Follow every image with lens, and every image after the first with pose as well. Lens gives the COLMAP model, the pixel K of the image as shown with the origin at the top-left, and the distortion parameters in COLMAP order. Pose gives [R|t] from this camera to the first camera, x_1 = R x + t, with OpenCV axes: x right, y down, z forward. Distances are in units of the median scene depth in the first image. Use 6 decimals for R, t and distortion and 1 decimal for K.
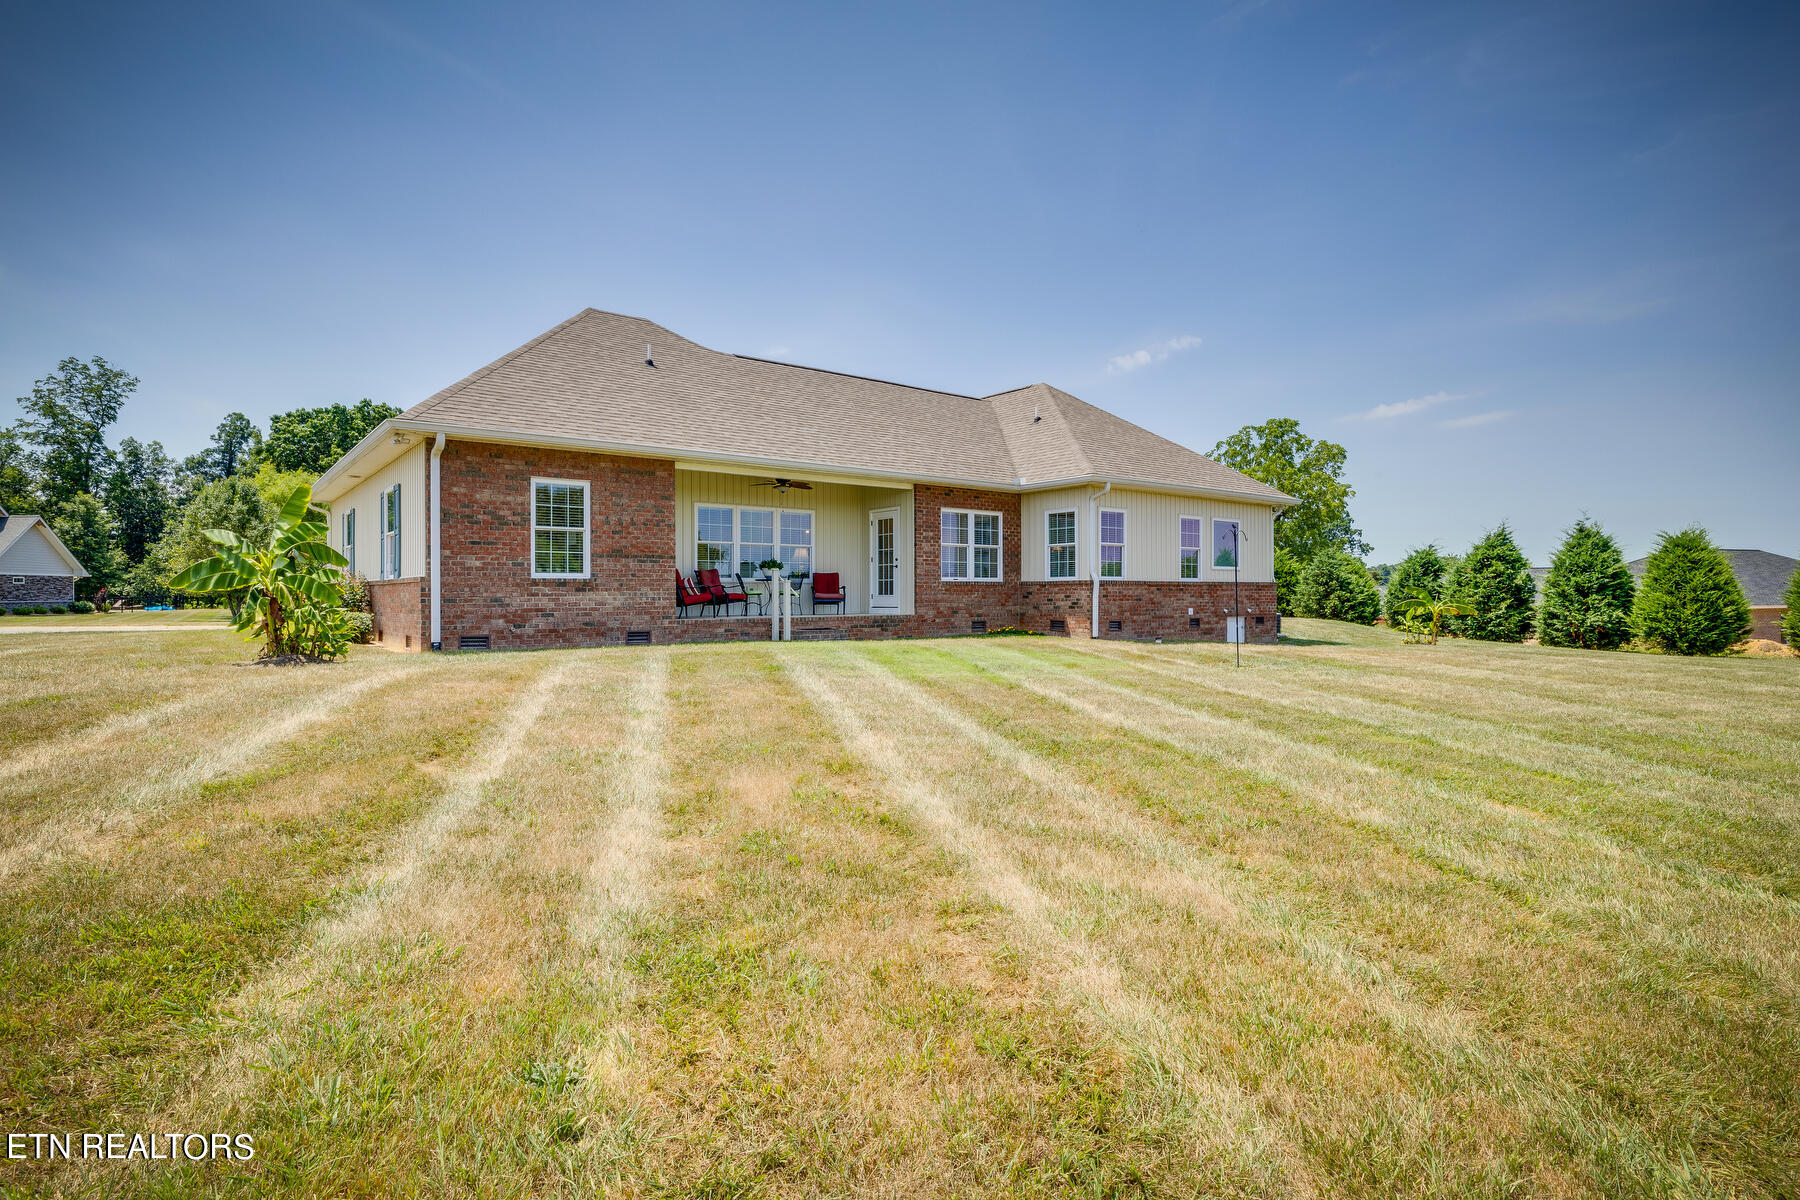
lens RADIAL K [[908.1, 0, 900.0], [0, 908.1, 600.0], [0, 0, 1]] dist [-0.068797, -0.000020]
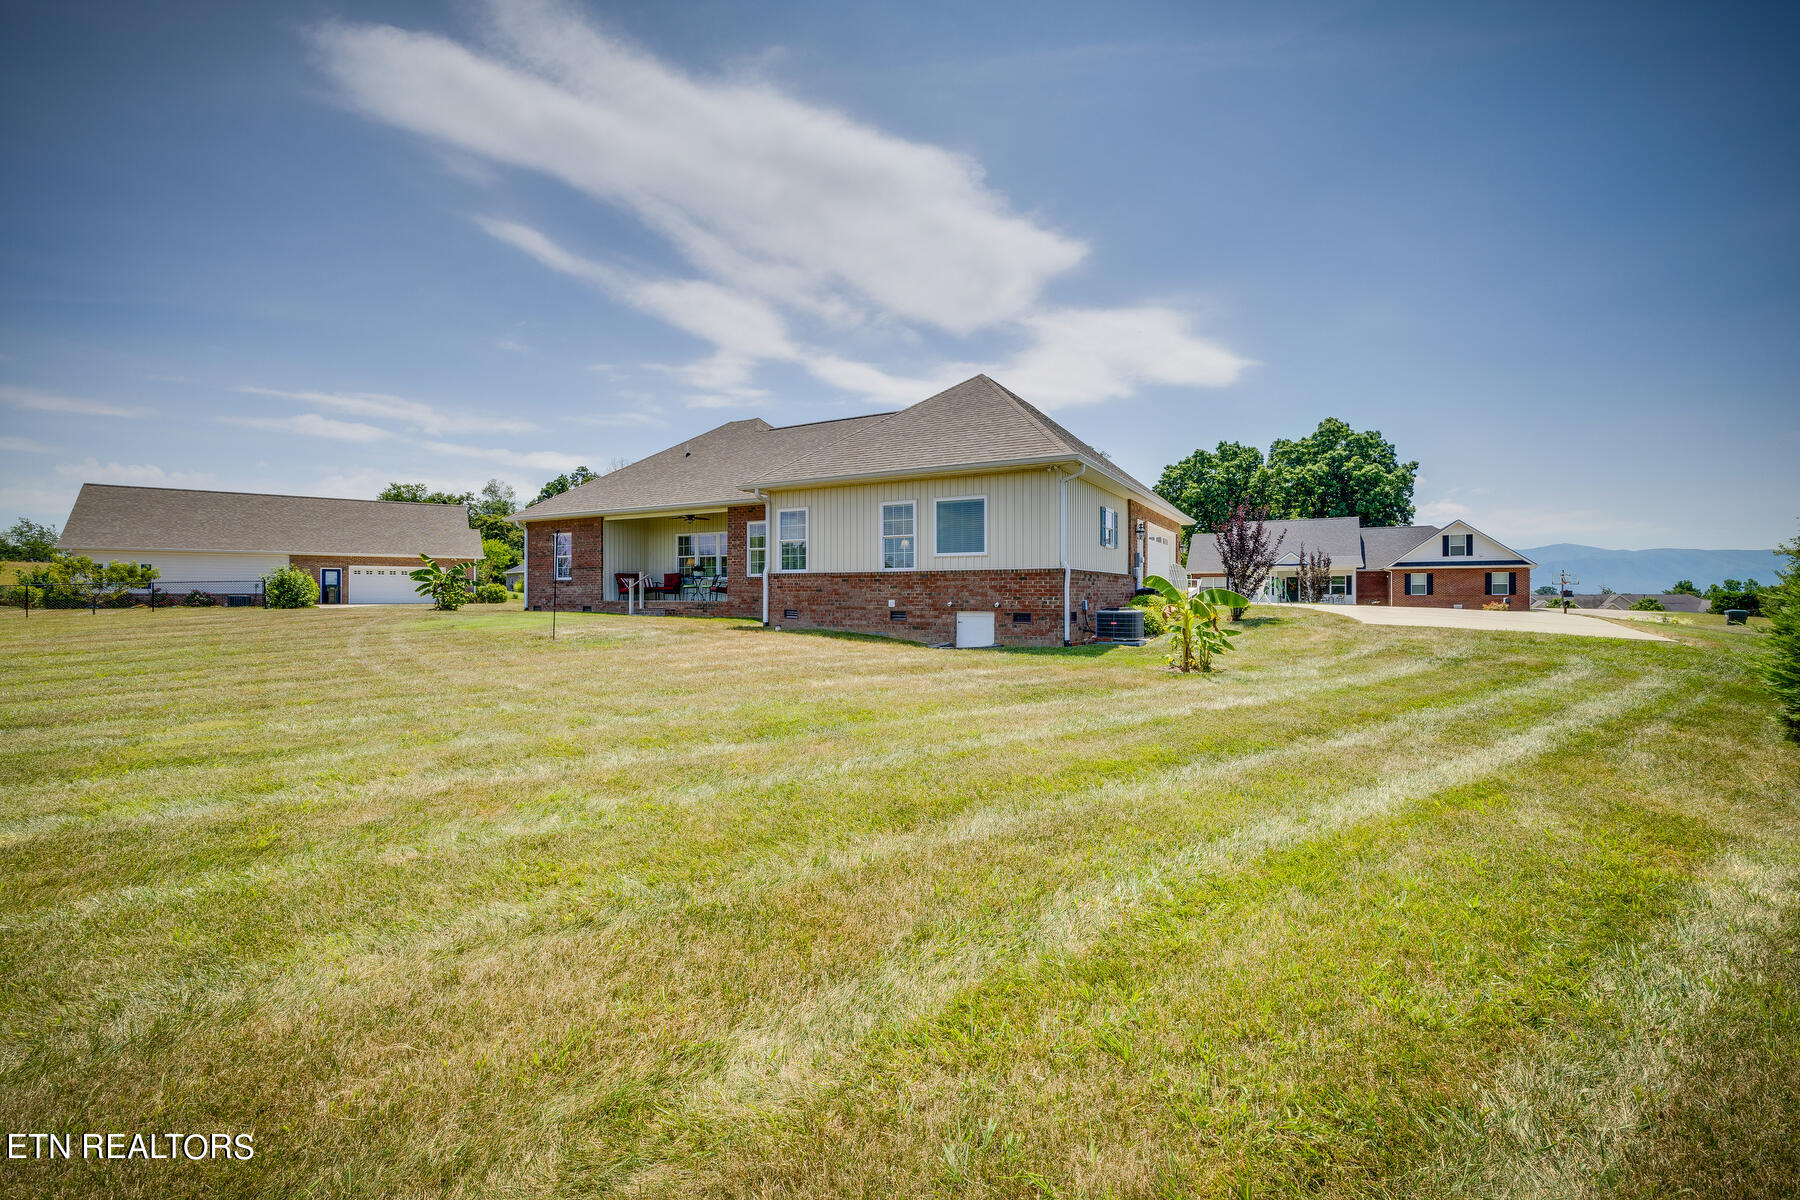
lens RADIAL K [[764.4, 0, 900.0], [0, 764.4, 600.0], [0, 0, 1]] dist [0.023154, 0.000026]
pose [[0.371698, 0.007223, -0.928326, 1.157880], [-0.008747, 0.999953, 0.004278, 0.006224], [0.928313, 0.006530, 0.371743, 0.776026]]
